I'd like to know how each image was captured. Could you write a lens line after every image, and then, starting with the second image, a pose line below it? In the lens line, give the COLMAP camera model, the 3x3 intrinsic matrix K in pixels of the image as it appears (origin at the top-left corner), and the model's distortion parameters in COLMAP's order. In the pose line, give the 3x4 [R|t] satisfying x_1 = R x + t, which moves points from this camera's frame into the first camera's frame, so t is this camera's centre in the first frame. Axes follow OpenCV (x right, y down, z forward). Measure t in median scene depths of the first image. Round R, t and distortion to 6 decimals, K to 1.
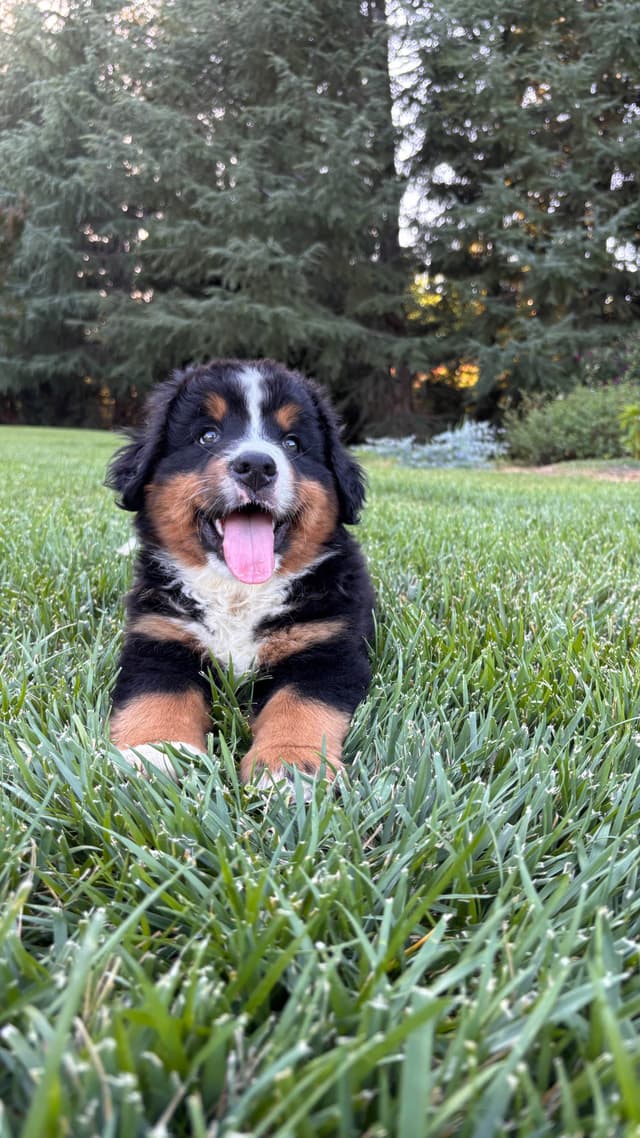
lens RADIAL K [[937.2, 0, 323.5], [0, 937.2, 568.1], [0, 0, 1]] dist [-0.001034, 0.000186]
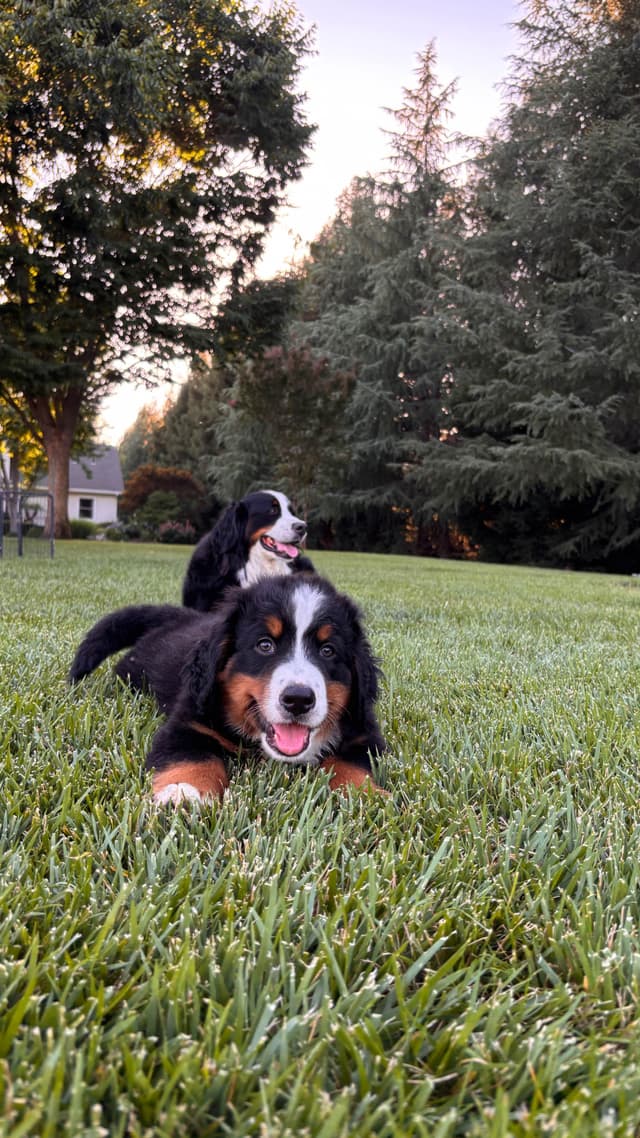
lens RADIAL K [[937.2, 0, 324.5], [0, 937.2, 564.3], [0, 0, 1]] dist [-0.001034, 0.000186]
pose [[0.953471, 0.020391, -0.300795, 0.004211], [-0.061442, 0.989914, -0.127652, 0.017315], [0.295158, 0.140194, 0.945107, -0.128006]]
